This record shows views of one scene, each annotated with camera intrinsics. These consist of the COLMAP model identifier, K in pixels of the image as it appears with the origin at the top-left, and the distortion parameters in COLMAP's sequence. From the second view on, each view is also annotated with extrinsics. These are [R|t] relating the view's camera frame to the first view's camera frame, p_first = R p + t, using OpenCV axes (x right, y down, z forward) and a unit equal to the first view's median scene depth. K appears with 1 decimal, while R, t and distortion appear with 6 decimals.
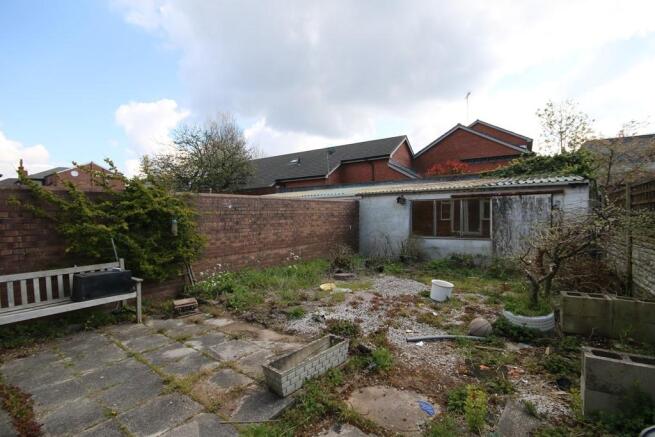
lens RADIAL K [[303.6, 0, 324.8], [0, 303.6, 217.8], [0, 0, 1]] dist [-0.004571, -0.000435]
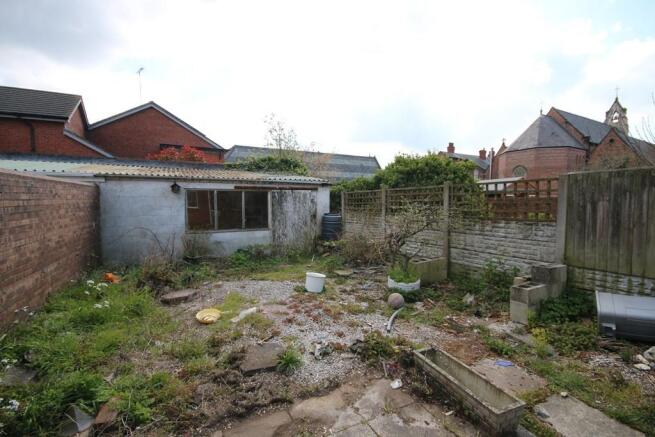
lens RADIAL K [[303.6, 0, 326.0], [0, 303.6, 217.8], [0, 0, 1]] dist [-0.004571, -0.000435]
pose [[0.445054, -0.036683, 0.894752, -0.347914], [0.001498, 0.999190, 0.040220, -0.013233], [-0.895502, -0.016560, 0.444749, 0.345155]]
